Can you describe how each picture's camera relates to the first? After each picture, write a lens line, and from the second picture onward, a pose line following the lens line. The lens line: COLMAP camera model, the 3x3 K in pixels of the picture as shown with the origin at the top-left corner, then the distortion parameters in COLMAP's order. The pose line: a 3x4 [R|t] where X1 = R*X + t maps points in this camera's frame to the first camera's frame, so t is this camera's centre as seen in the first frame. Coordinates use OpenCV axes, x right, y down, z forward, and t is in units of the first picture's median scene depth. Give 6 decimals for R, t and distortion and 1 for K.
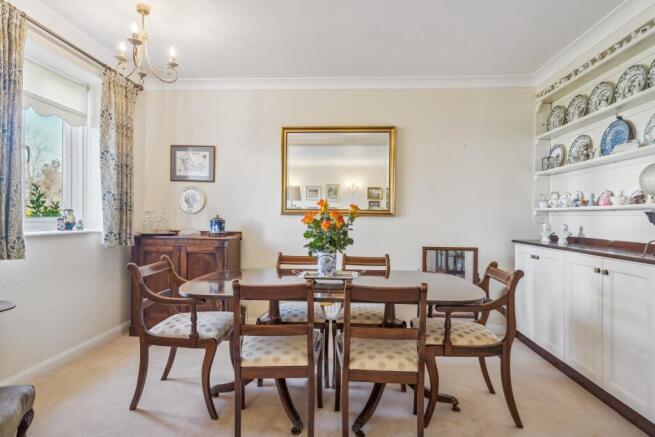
lens RADIAL K [[359.2, 0, 327.9], [0, 359.2, 215.8], [0, 0, 1]] dist [0.002804, -0.000337]
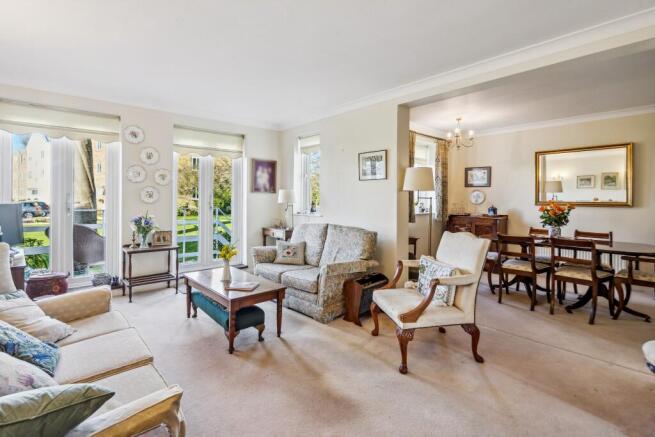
lens RADIAL K [[311.0, 0, 321.4], [0, 311.0, 199.8], [0, 0, 1]] dist [-0.002047, -0.000028]
pose [[0.708425, -0.007213, -0.705750, 0.193723], [0.003883, 0.999972, -0.006323, -0.025276], [0.705776, 0.001739, 0.708433, -0.743395]]
